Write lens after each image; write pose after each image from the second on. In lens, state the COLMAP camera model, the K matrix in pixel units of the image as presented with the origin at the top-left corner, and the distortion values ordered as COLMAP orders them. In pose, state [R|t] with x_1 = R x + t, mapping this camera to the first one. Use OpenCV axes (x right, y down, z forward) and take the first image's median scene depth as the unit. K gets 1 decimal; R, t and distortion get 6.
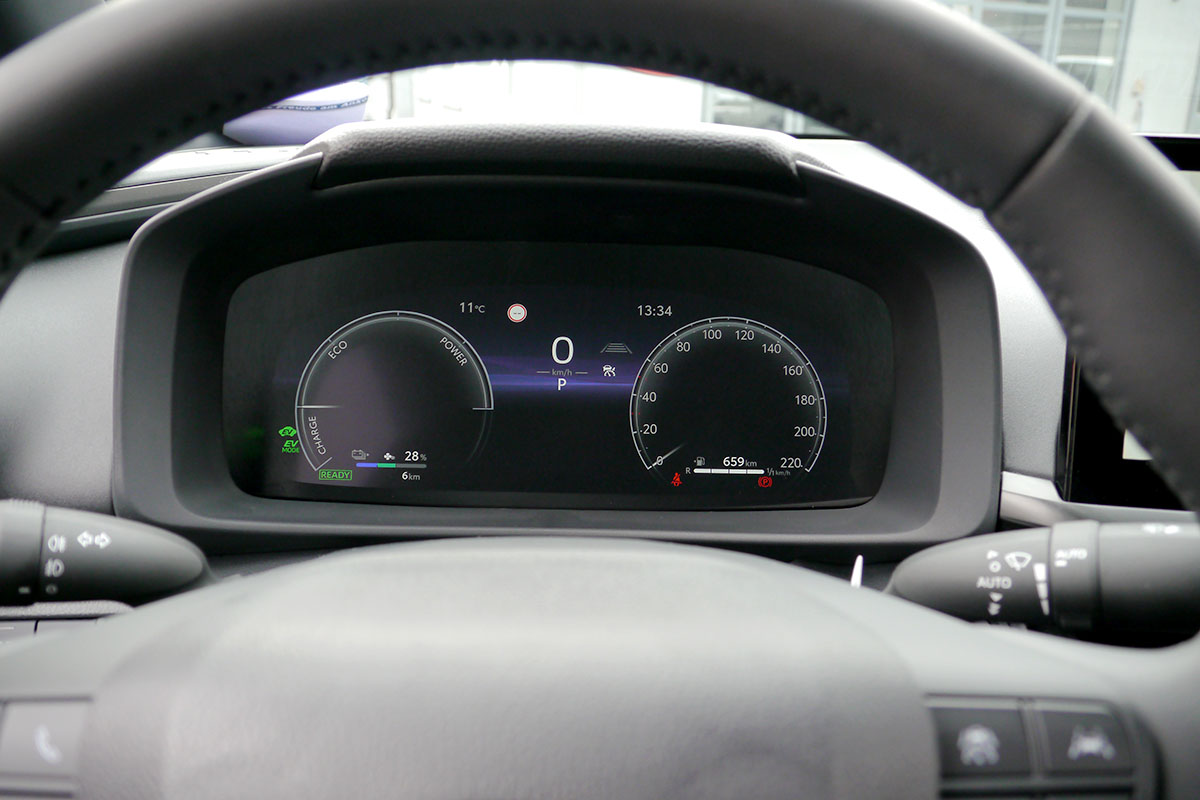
lens RADIAL K [[987.3, 0, 600.0], [0, 987.3, 400.0], [0, 0, 1]] dist [-0.053232, 0.015884]
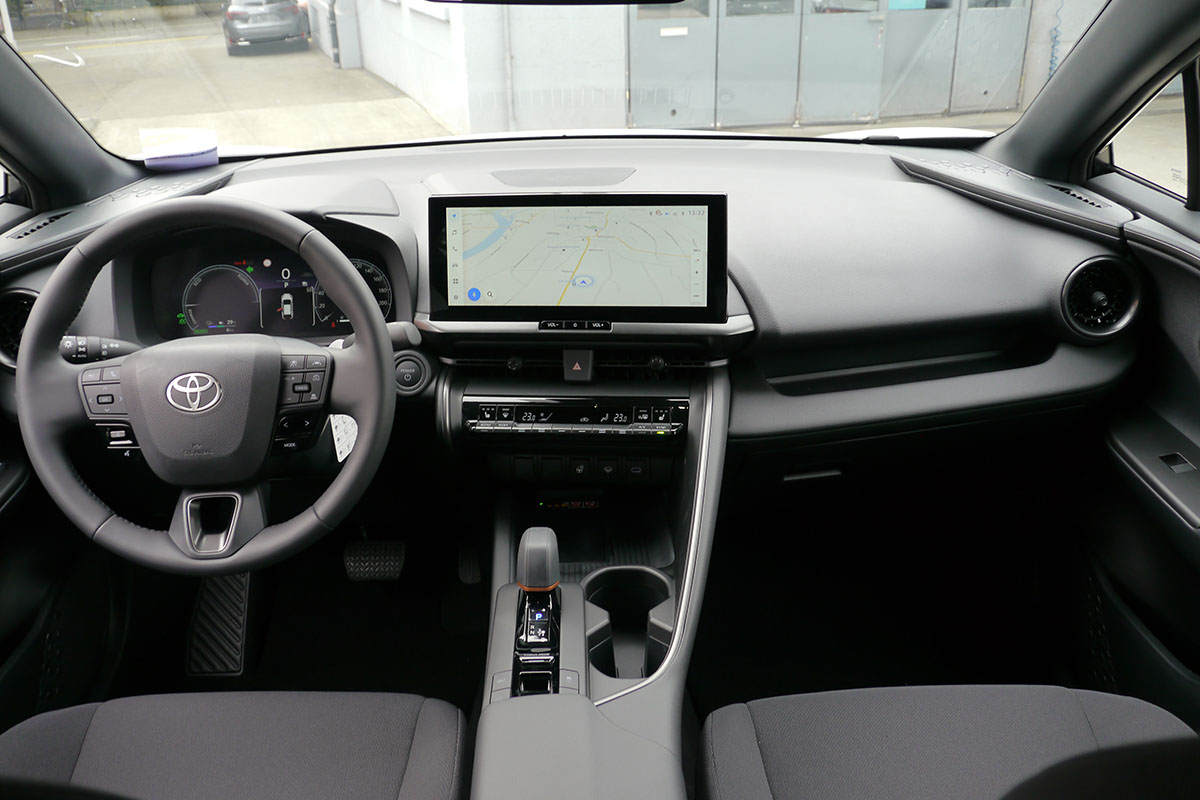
lens RADIAL K [[1009.2, 0, 600.0], [0, 1009.2, 400.0], [0, 0, 1]] dist [-0.058104, 0.026855]
pose [[0.998164, -0.059993, 0.008359, 0.730964], [0.058611, 0.991434, 0.116723, 0.010119], [-0.015290, -0.116019, 0.993129, -1.611354]]
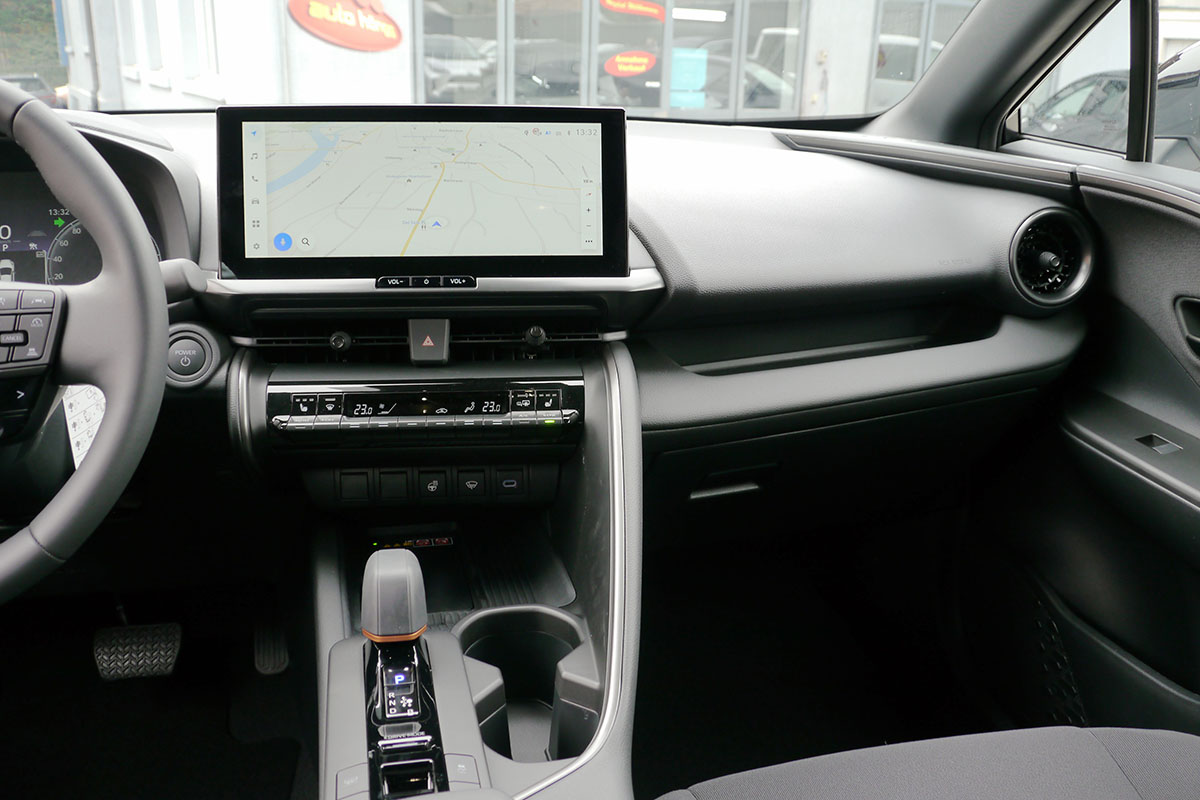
lens RADIAL K [[1009.2, 0, 600.0], [0, 1009.2, 400.0], [0, 0, 1]] dist [-0.058104, 0.026855]
pose [[0.971574, -0.079840, 0.222867, 0.593628], [0.075697, 0.996763, 0.027086, 0.282167], [-0.224309, -0.009445, 0.974472, -1.006914]]
